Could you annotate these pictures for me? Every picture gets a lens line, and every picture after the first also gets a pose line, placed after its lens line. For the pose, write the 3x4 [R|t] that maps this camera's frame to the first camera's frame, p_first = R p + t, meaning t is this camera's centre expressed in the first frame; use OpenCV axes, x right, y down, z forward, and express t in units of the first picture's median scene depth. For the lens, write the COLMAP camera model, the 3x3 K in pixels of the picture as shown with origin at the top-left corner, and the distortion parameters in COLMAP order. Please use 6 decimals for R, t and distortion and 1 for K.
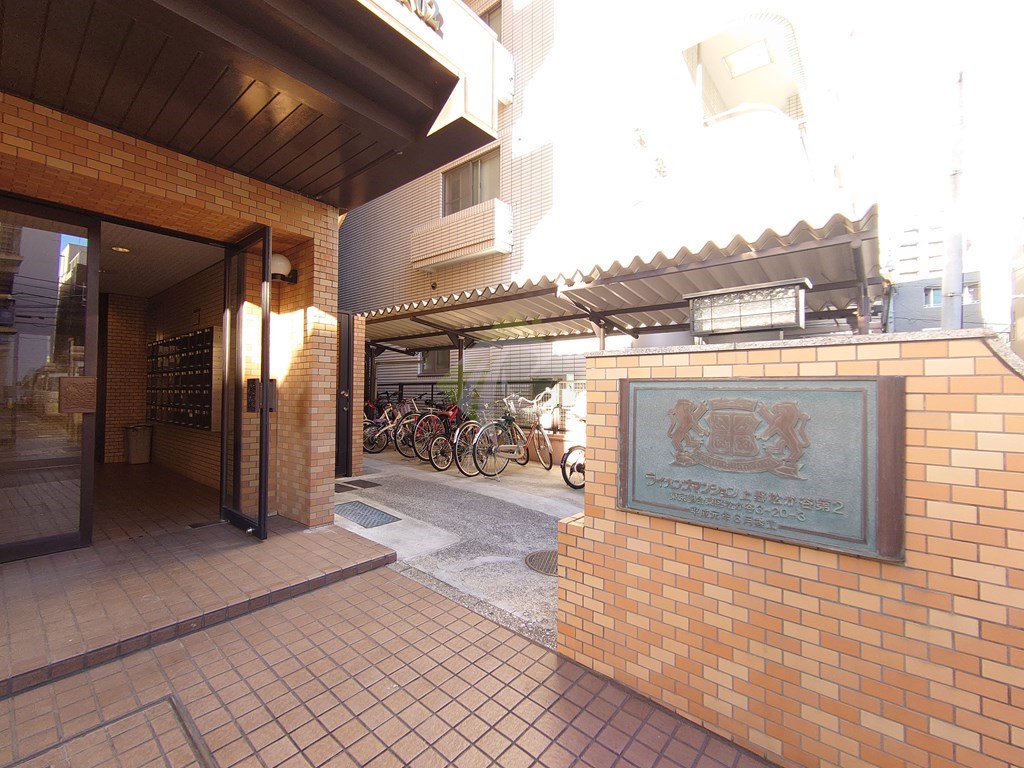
lens RADIAL K [[438.4, 0, 512.8], [0, 438.4, 384.8], [0, 0, 1]] dist [0.010226, -0.000510]
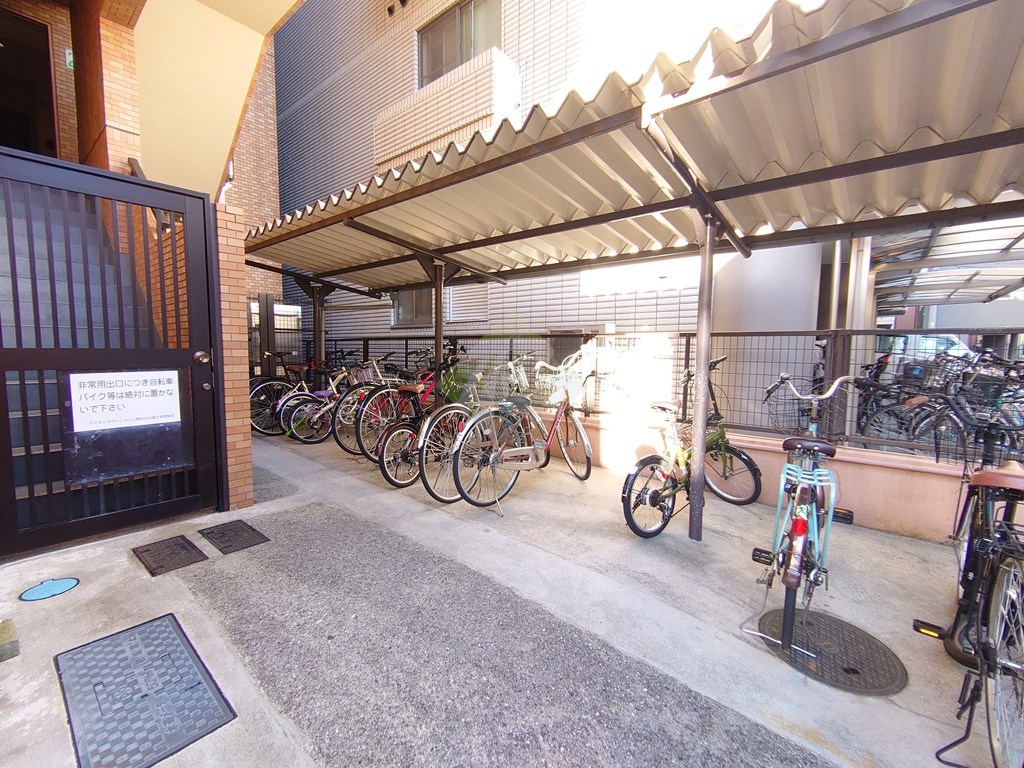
lens RADIAL K [[438.4, 0, 514.0], [0, 438.4, 384.9], [0, 0, 1]] dist [0.010226, -0.000510]
pose [[0.999999, 0.000019, 0.001529, -0.014545], [-0.000176, 0.994747, 0.102365, -0.000260], [-0.001519, -0.102365, 0.994746, 0.395111]]
